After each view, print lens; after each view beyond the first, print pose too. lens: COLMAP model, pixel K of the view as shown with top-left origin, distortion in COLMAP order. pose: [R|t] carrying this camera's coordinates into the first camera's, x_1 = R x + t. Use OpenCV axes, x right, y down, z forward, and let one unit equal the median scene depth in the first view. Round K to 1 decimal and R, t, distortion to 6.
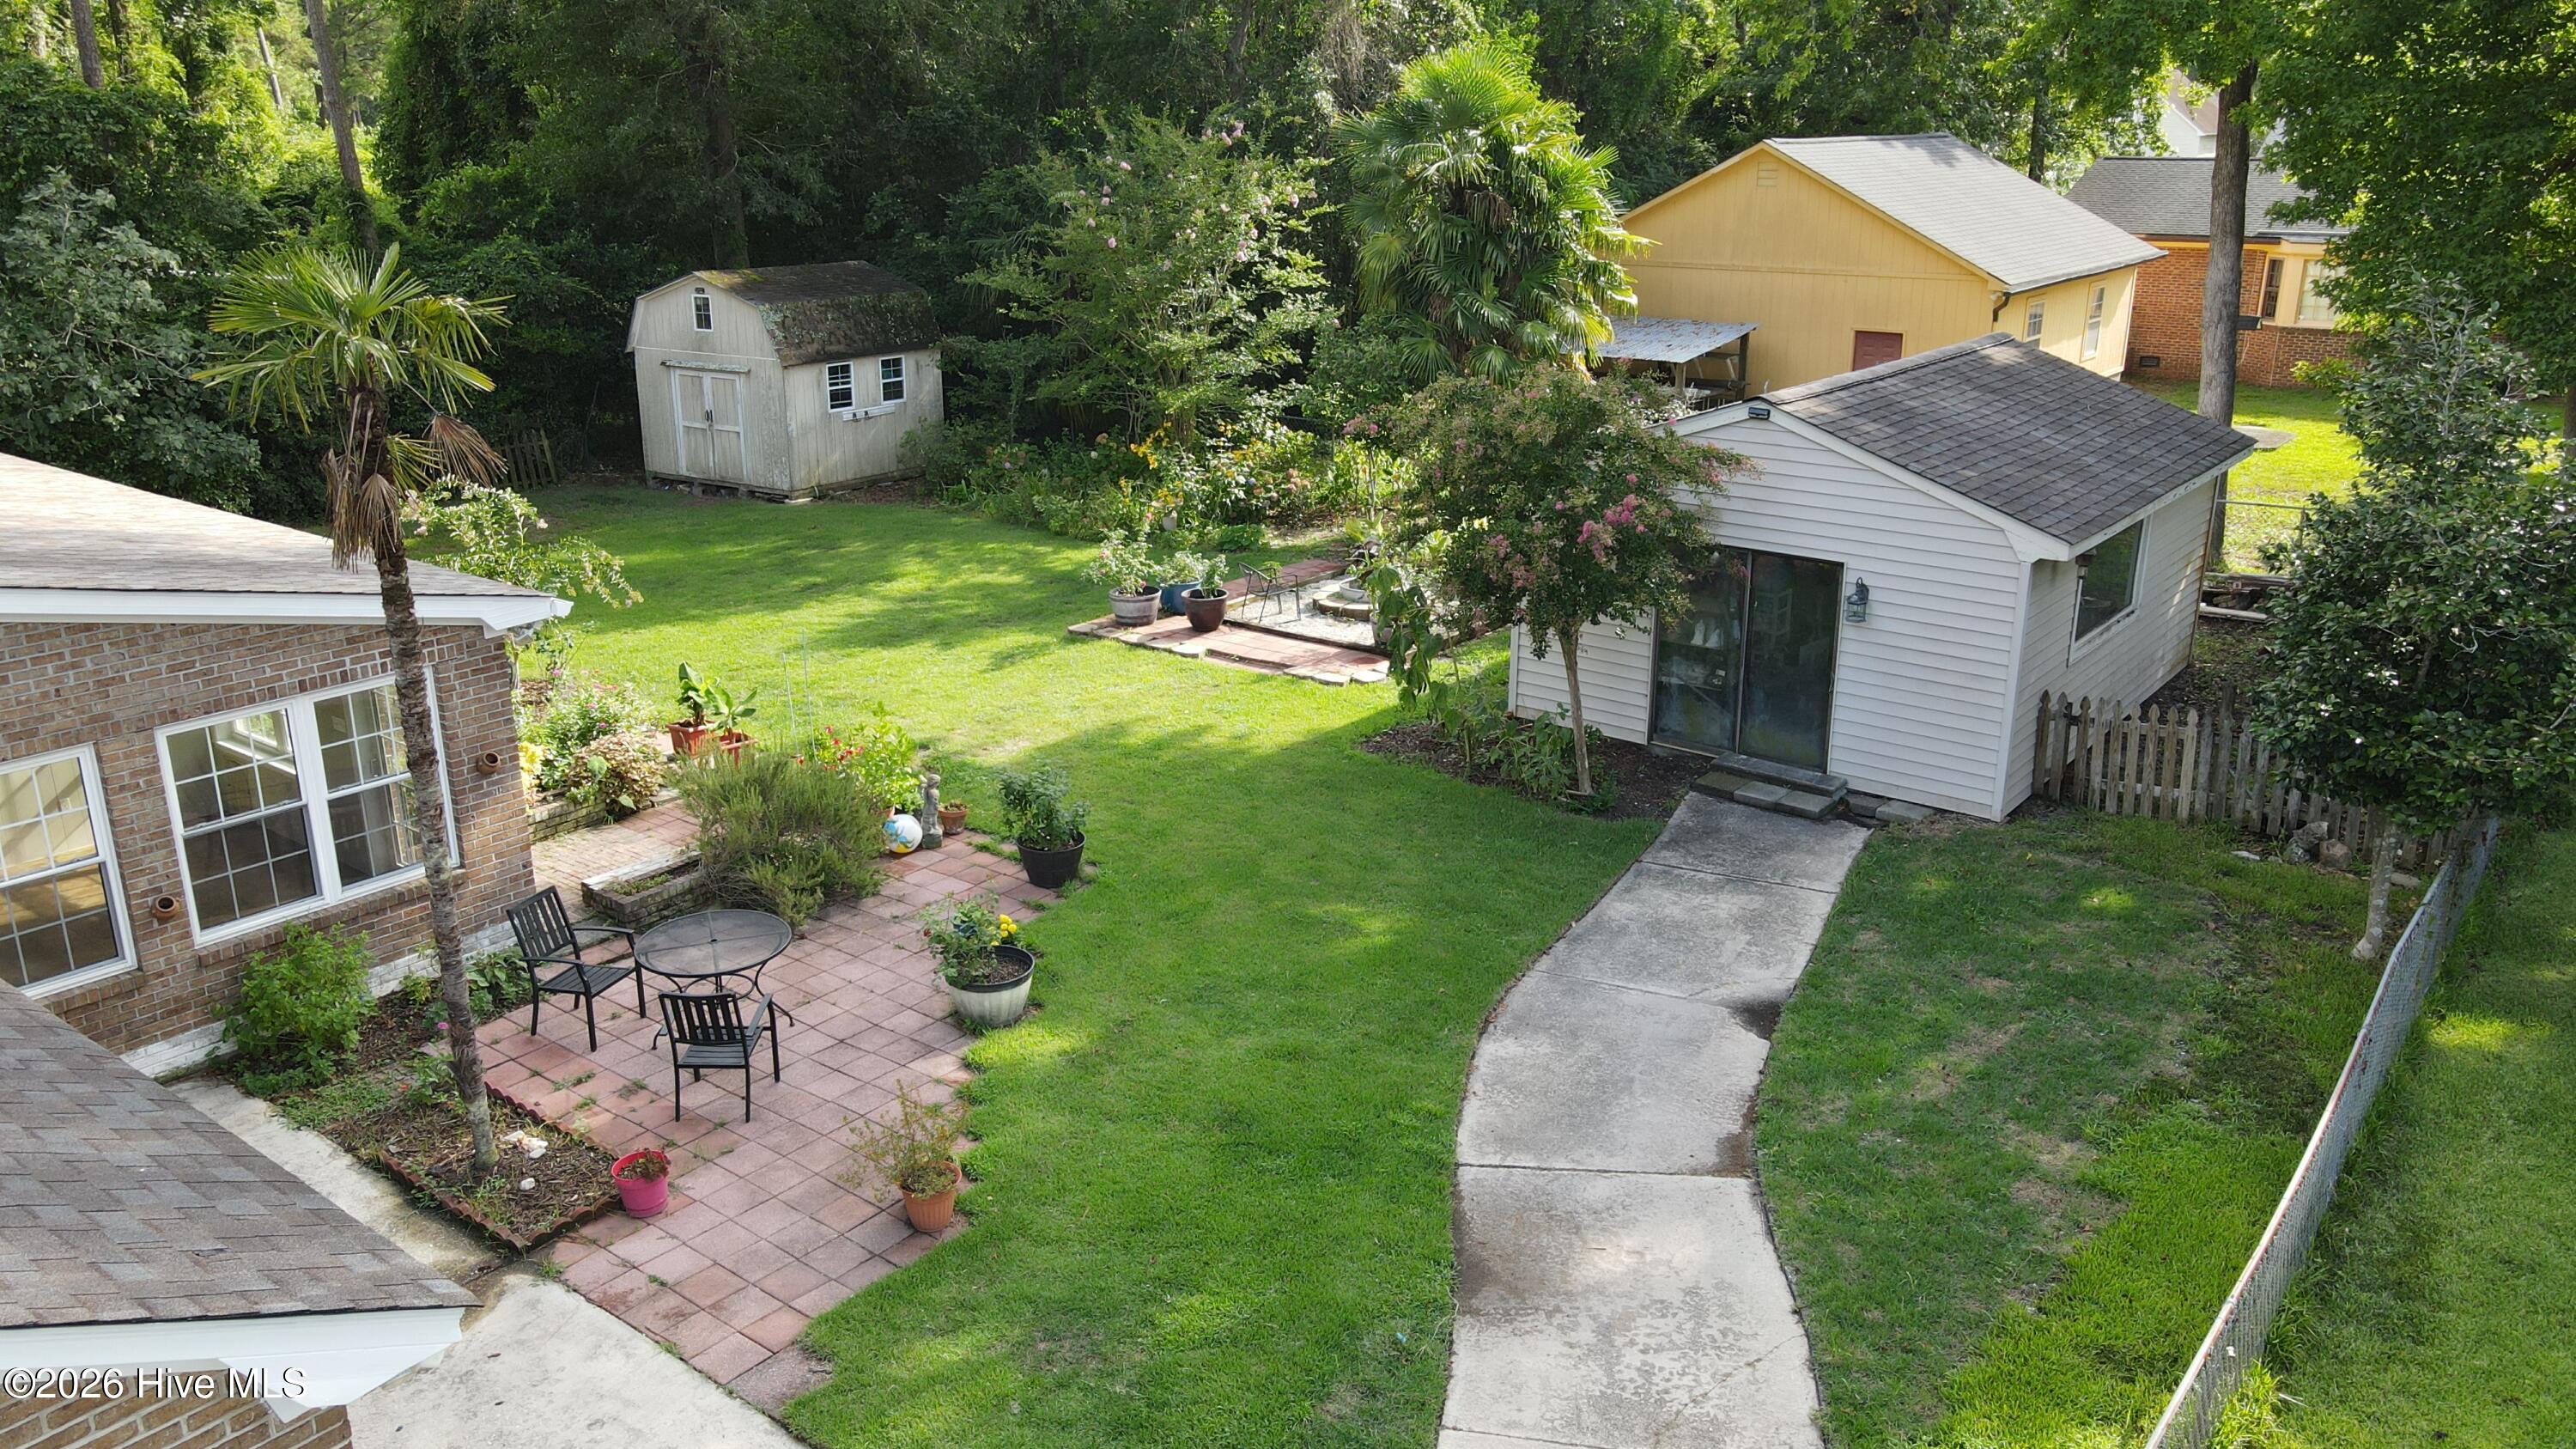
lens RADIAL K [[1925.0, 0, 1288.0], [0, 1925.0, 724.5], [0, 0, 1]] dist [-0.004697, 0.002785]
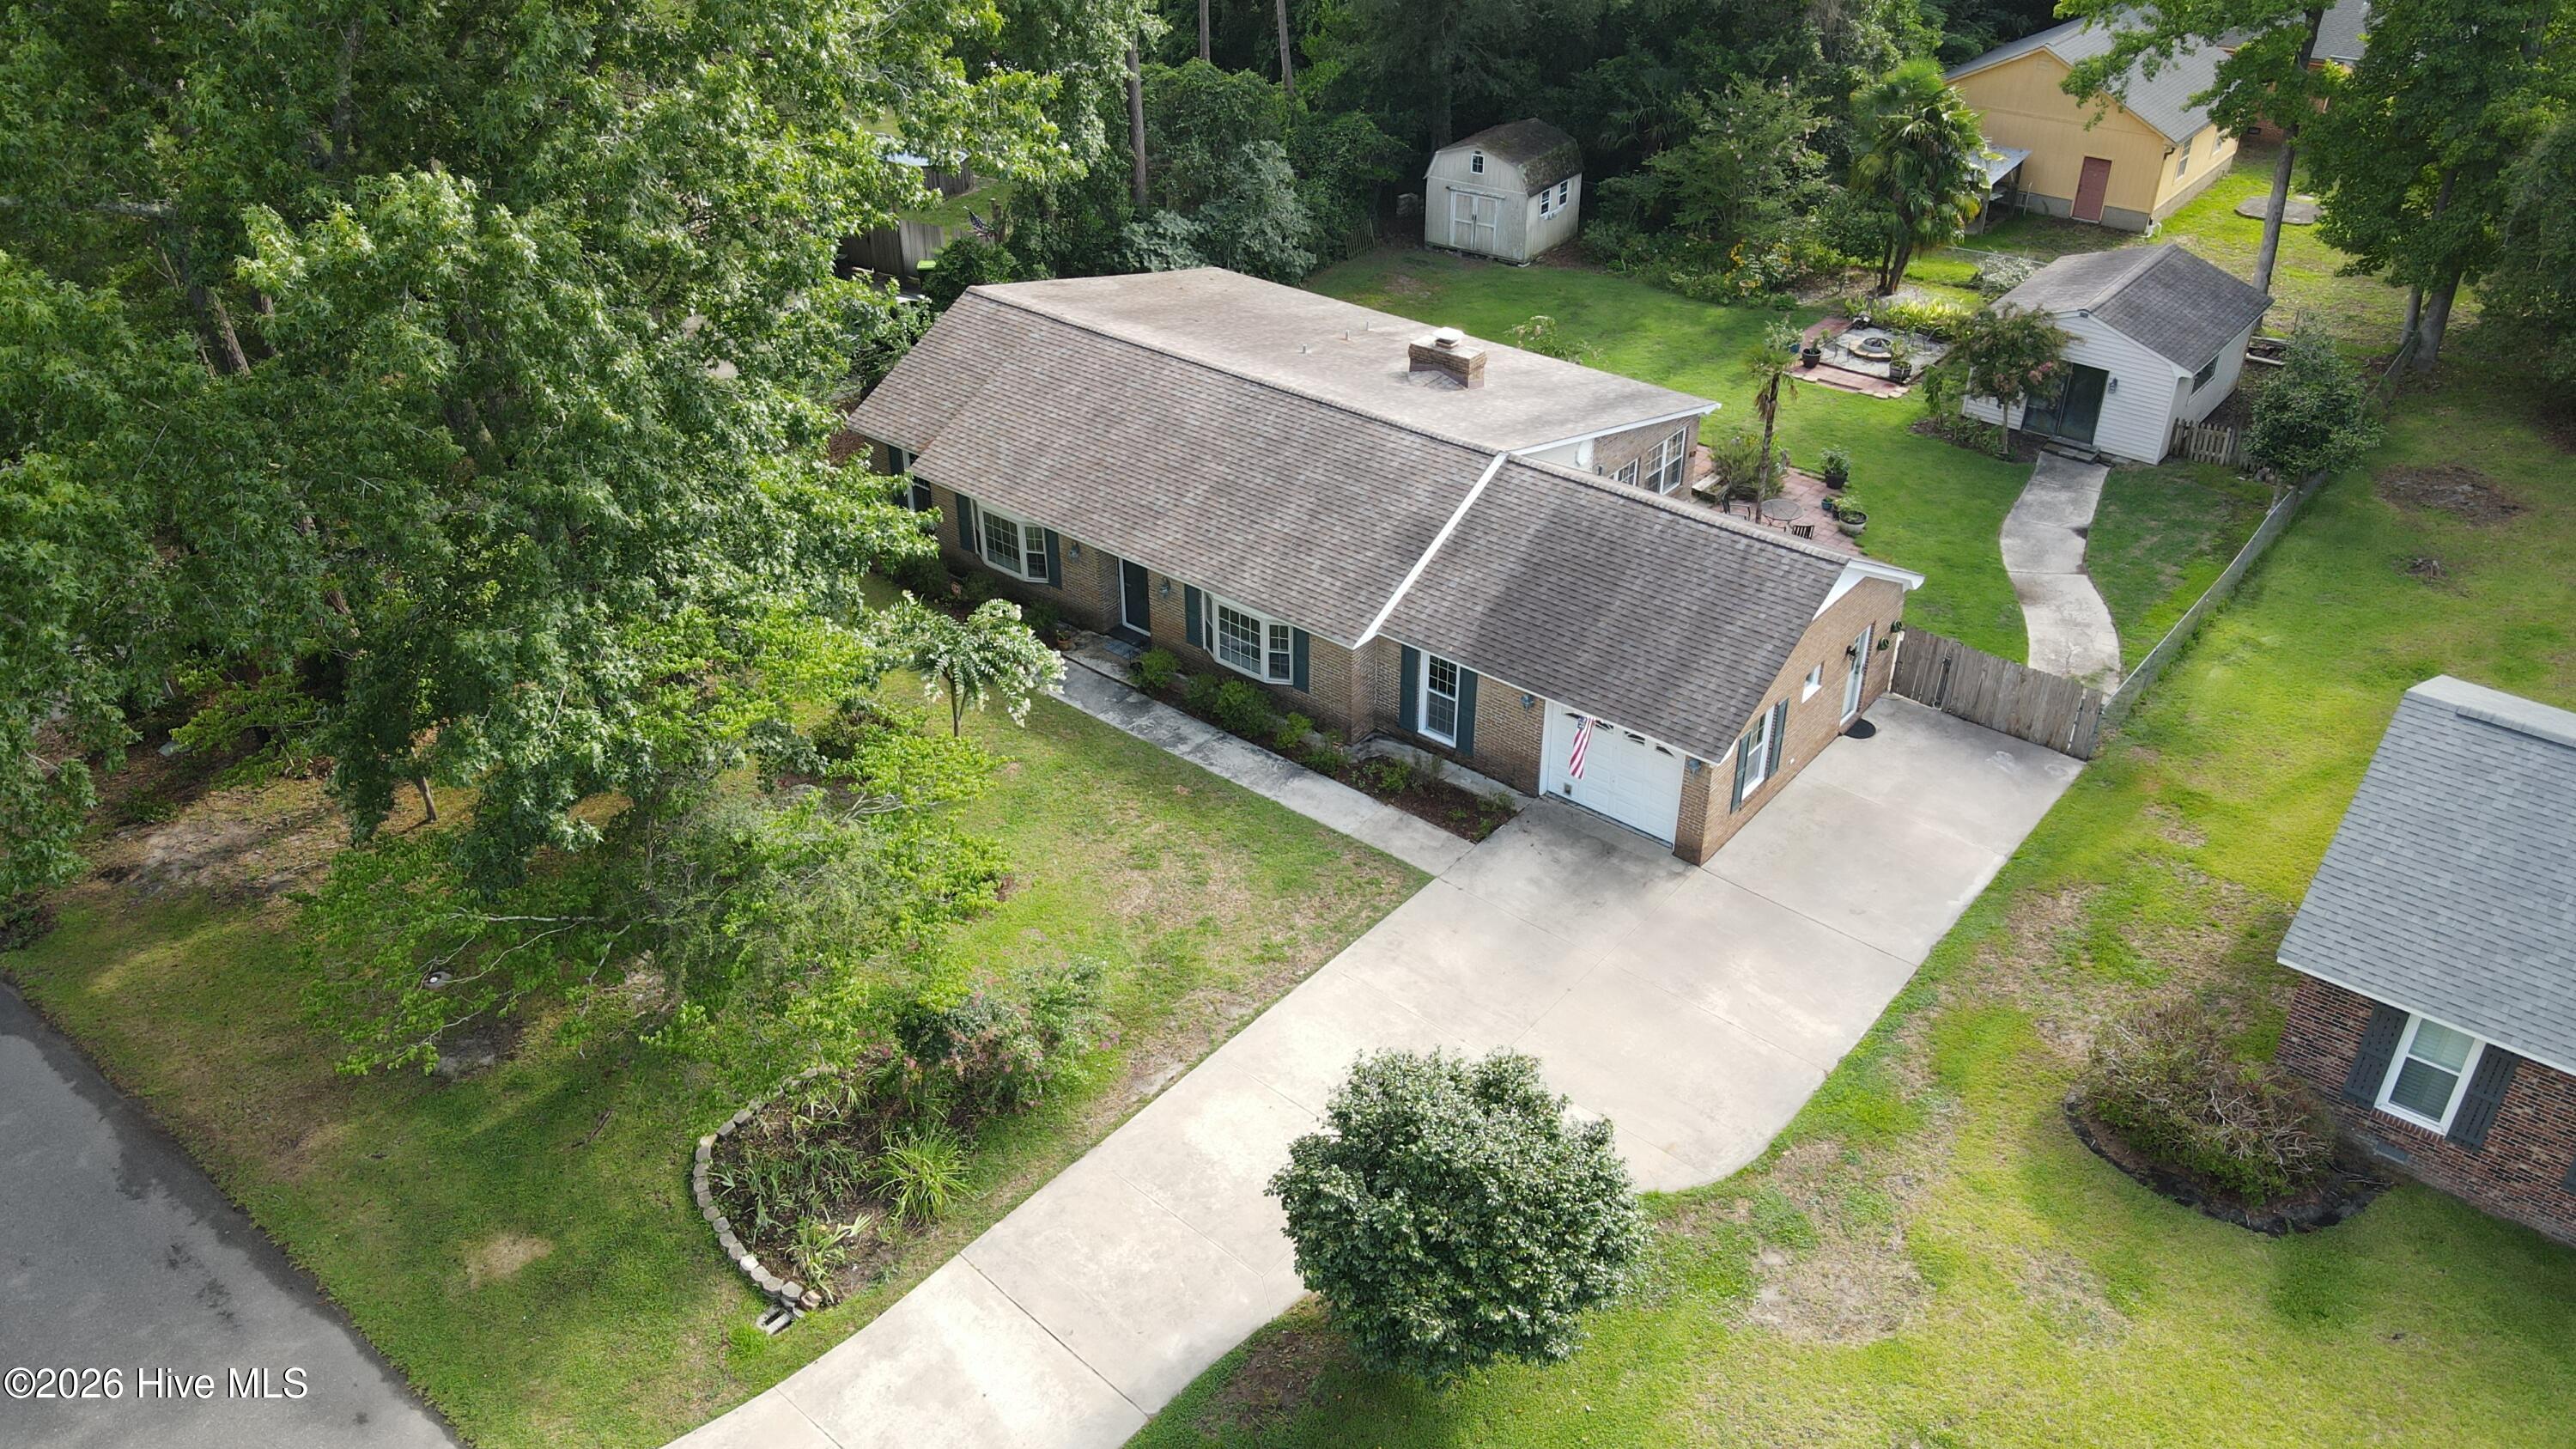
lens RADIAL K [[1900.3, 0, 1288.0], [0, 1900.3, 724.5], [0, 0, 1]] dist [0.009833, 0.011432]
pose [[0.999473, 0.007868, -0.031501, -0.802791], [0.000264, 0.968191, 0.250212, -0.276512], [0.032468, -0.250088, 0.967678, -1.823911]]
